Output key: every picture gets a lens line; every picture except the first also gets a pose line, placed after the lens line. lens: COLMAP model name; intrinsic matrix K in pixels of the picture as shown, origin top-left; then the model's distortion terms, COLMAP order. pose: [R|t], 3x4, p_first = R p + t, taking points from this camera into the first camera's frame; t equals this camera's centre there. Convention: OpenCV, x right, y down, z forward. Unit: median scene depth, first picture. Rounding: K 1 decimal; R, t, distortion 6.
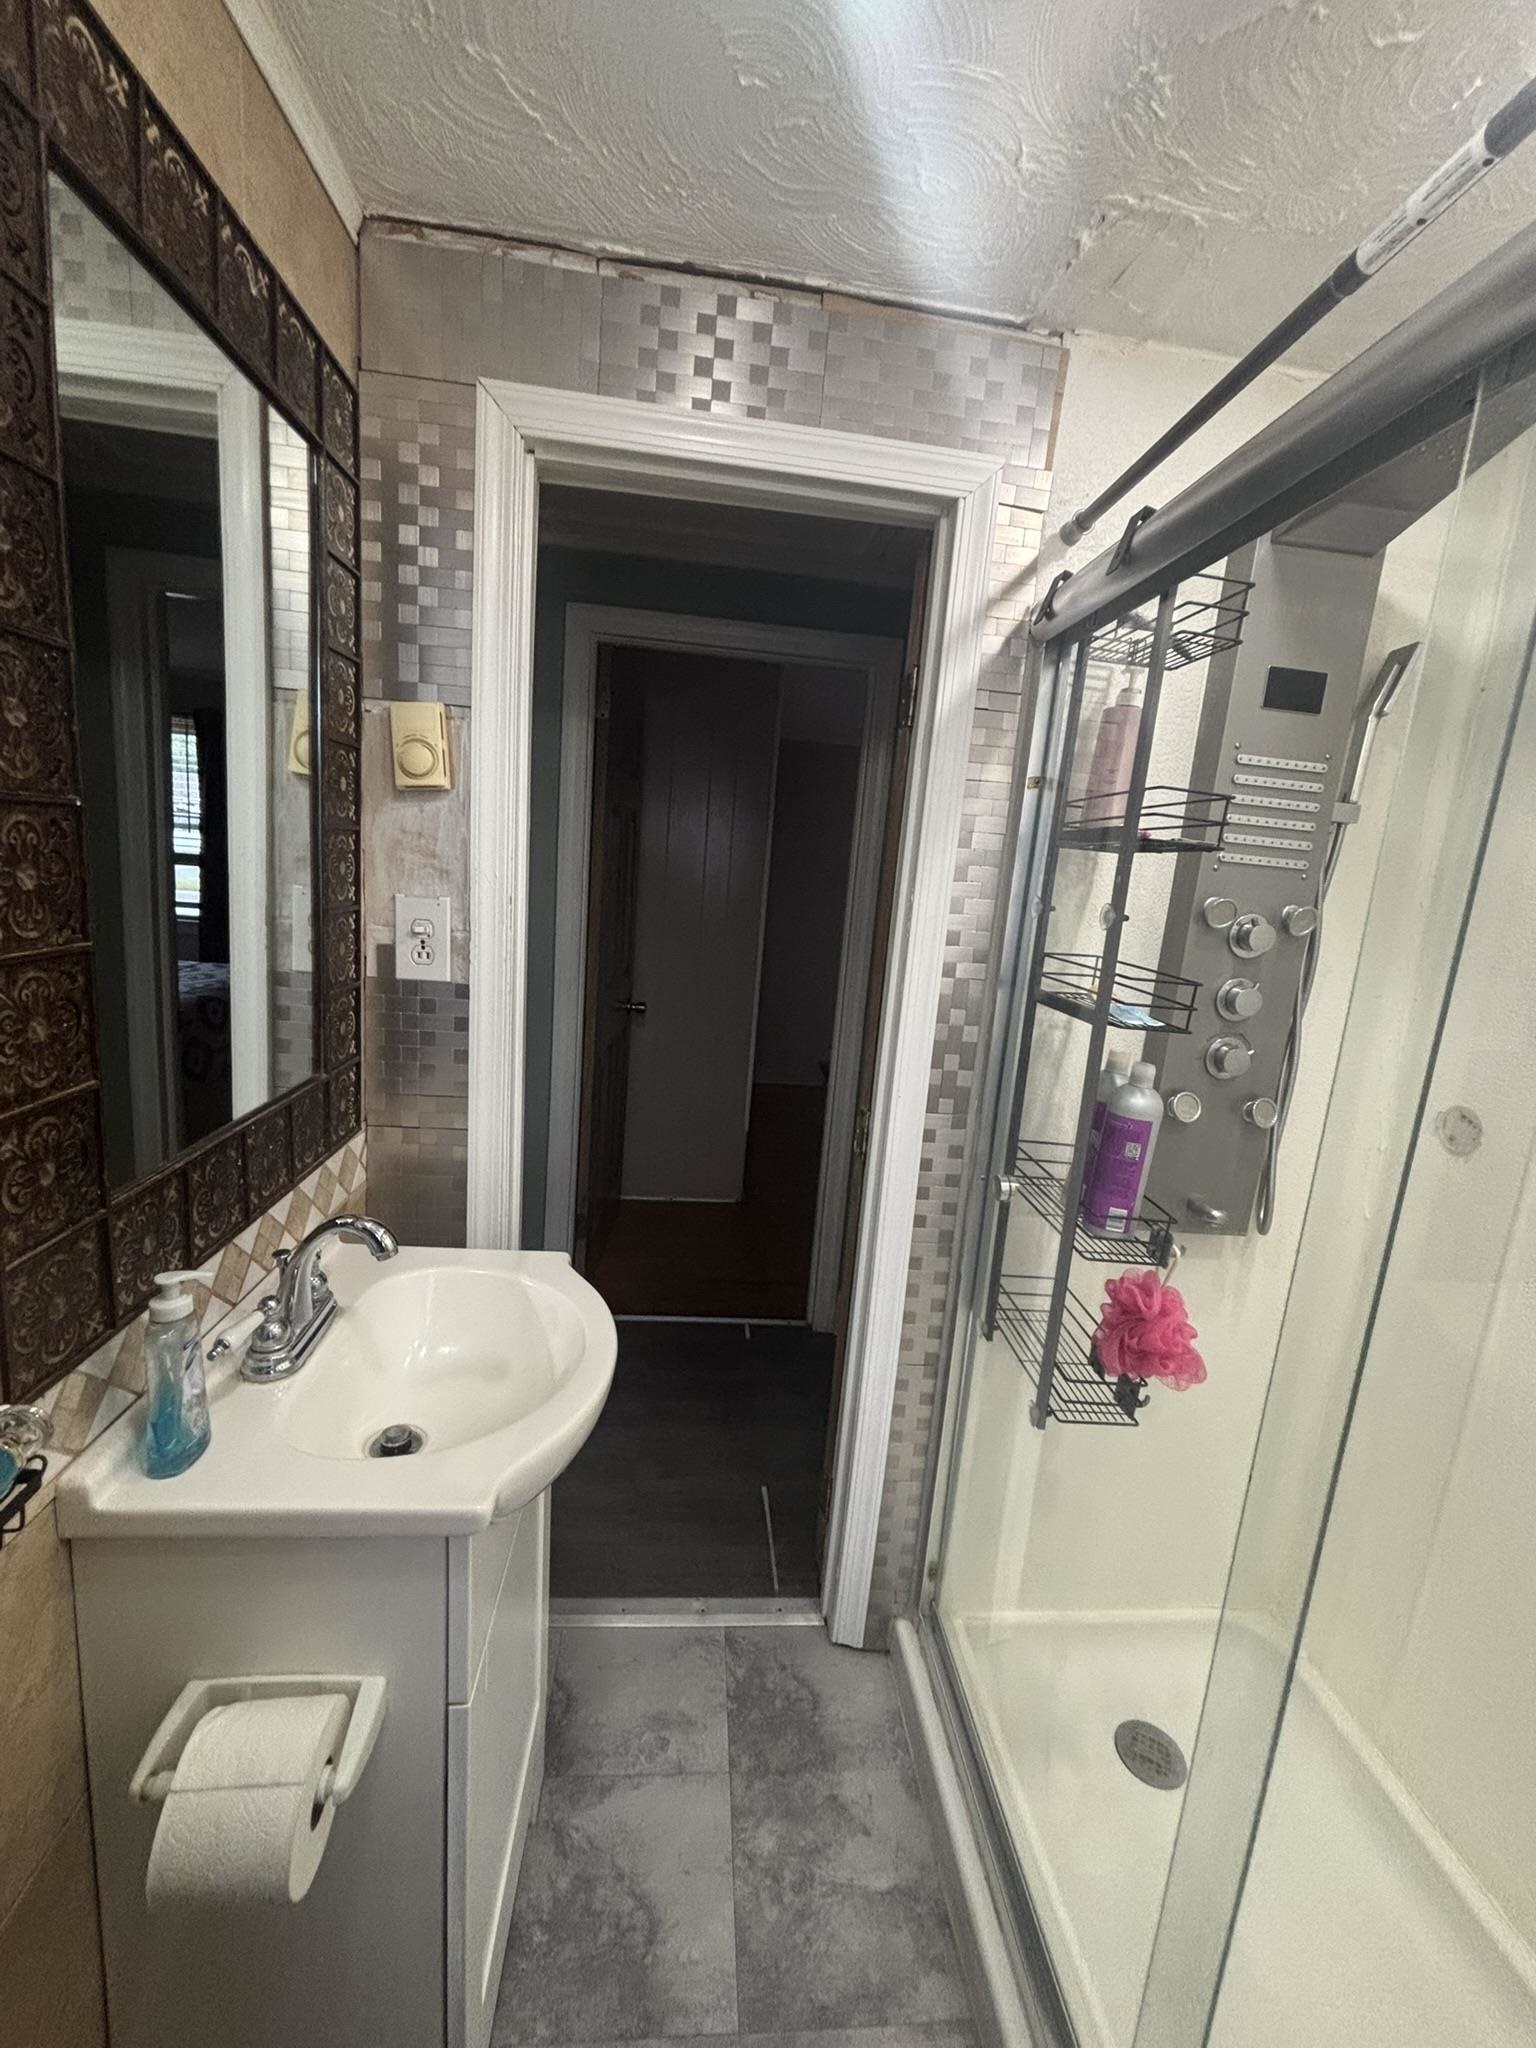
lens RADIAL K [[841.8, 0, 768.0], [0, 841.8, 1024.0], [0, 0, 1]] dist [0.000221, 0.000309]
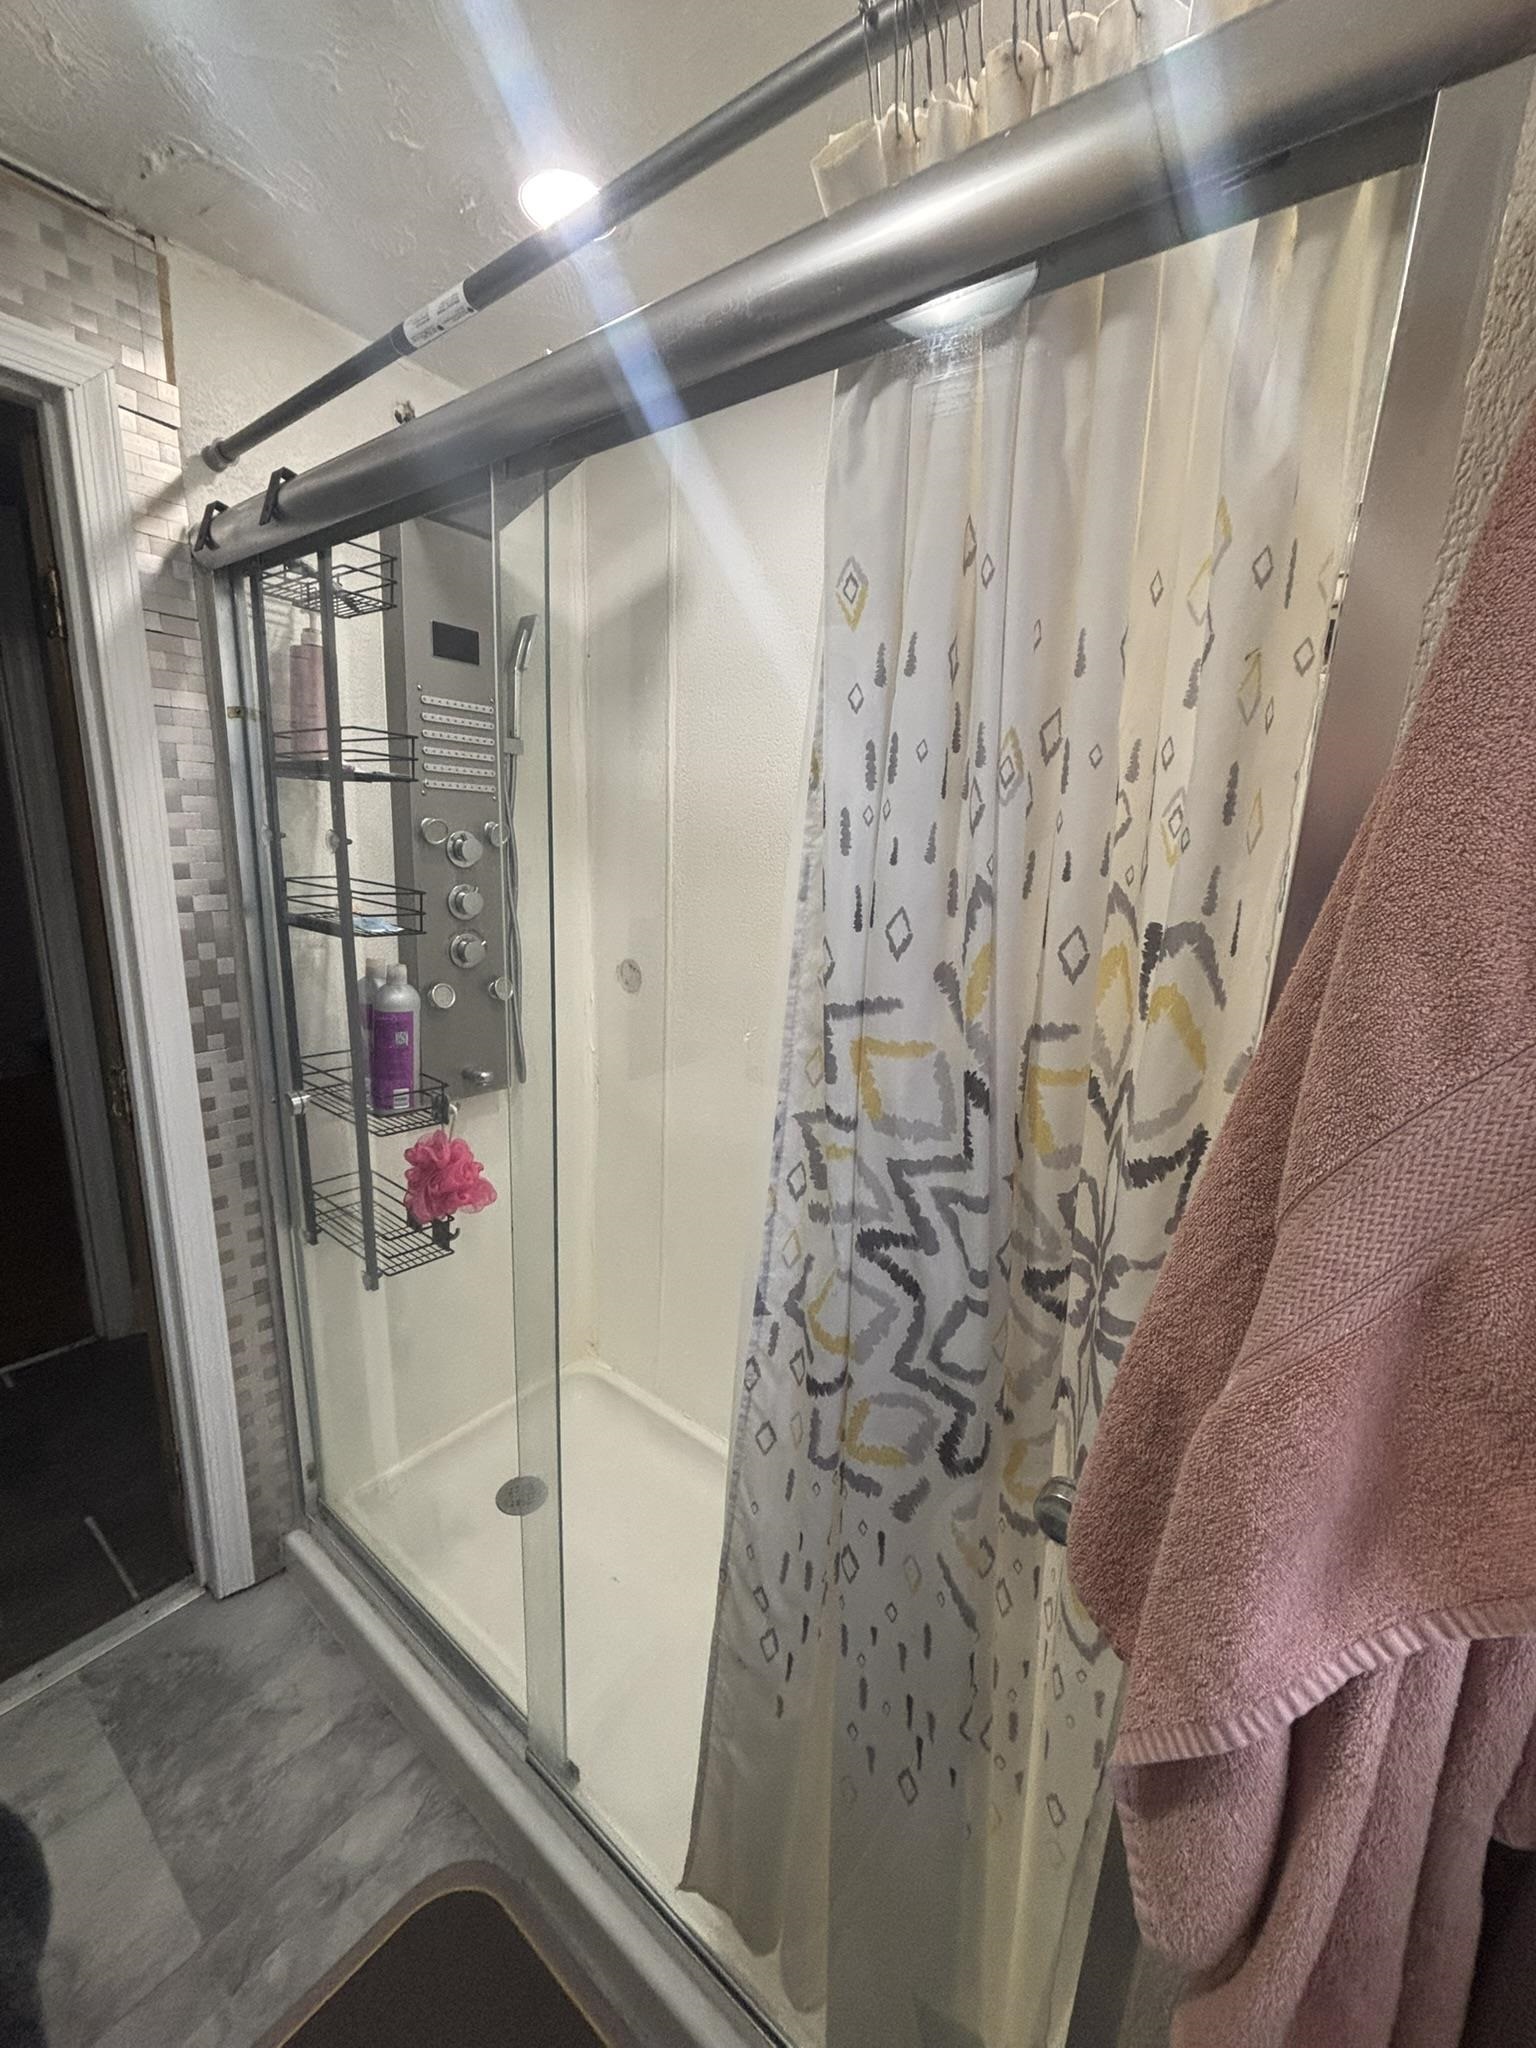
lens RADIAL K [[841.8, 0, 768.0], [0, 841.8, 1024.0], [0, 0, 1]] dist [0.000221, 0.000309]
pose [[0.685928, -0.213892, 0.695523, -0.031884], [0.143089, 0.976809, 0.159280, 0.013403], [-0.713462, -0.009733, 0.700626, -0.182218]]
